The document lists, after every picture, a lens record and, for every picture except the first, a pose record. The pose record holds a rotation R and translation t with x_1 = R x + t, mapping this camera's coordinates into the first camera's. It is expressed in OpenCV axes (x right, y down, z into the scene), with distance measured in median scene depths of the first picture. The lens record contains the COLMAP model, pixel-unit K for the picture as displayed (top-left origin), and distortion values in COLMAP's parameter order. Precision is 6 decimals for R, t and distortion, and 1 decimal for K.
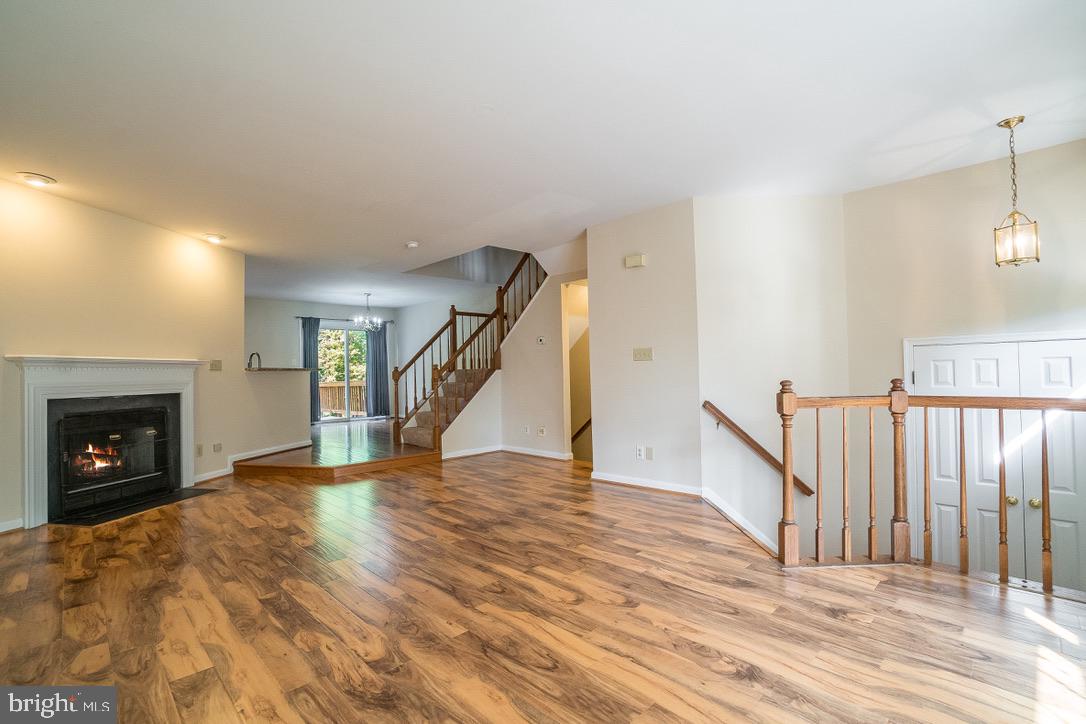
lens RADIAL K [[480.7, 0, 533.3], [0, 480.7, 362.5], [0, 0, 1]] dist [-0.046709, 0.012289]
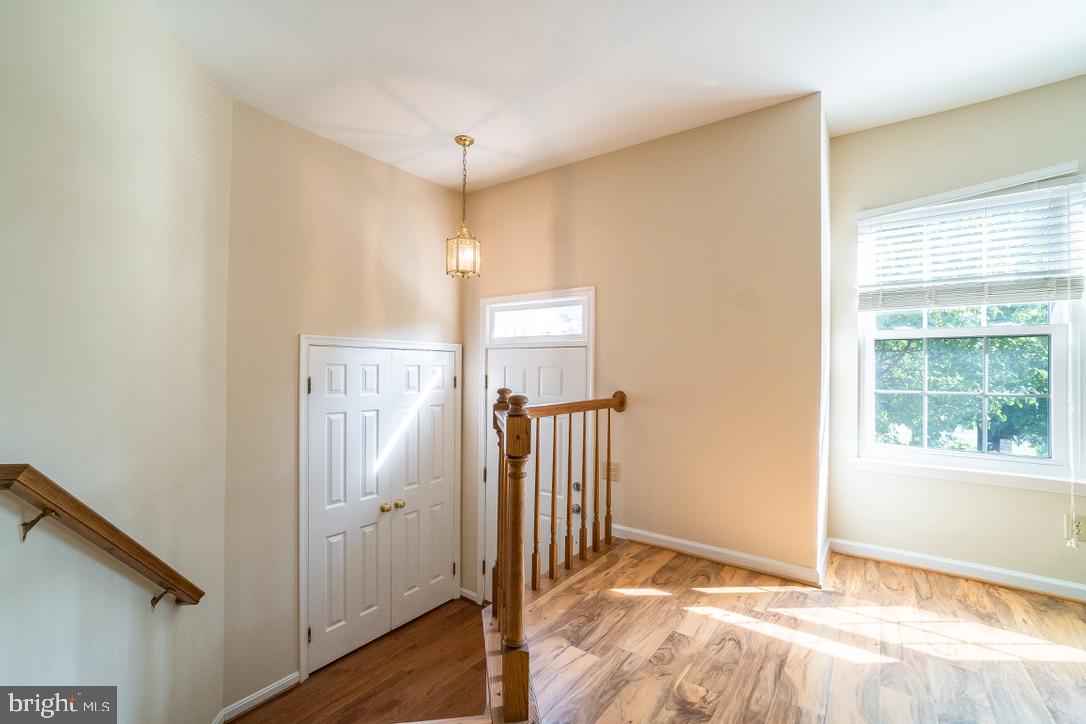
lens RADIAL K [[480.7, 0, 527.7], [0, 480.7, 370.5], [0, 0, 1]] dist [-0.046709, 0.012289]
pose [[-0.142504, 0.018383, 0.989624, -0.033148], [-0.020785, 0.999551, -0.021561, 0.022407], [-0.989576, -0.023642, -0.142058, 0.985293]]
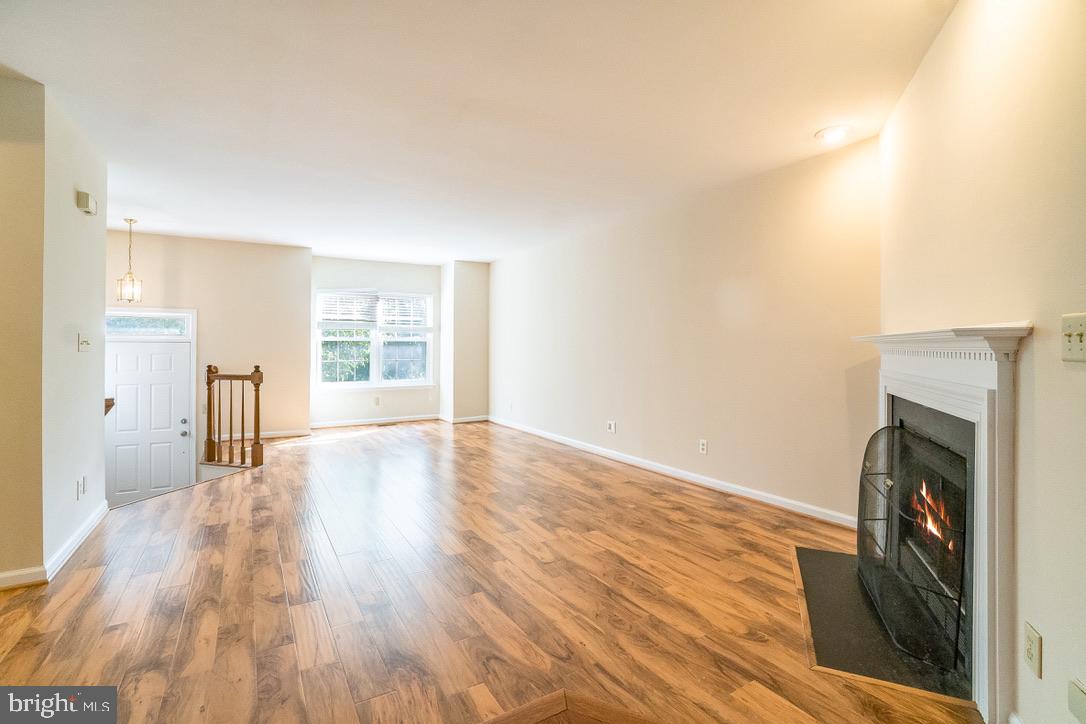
lens RADIAL K [[480.7, 0, 533.6], [0, 480.7, 346.5], [0, 0, 1]] dist [-0.046709, 0.012289]
pose [[-0.971131, 0.016279, 0.237989, -0.847169], [0.011224, 0.999682, -0.022578, 0.019436], [-0.238281, -0.019255, -0.971005, 2.296666]]
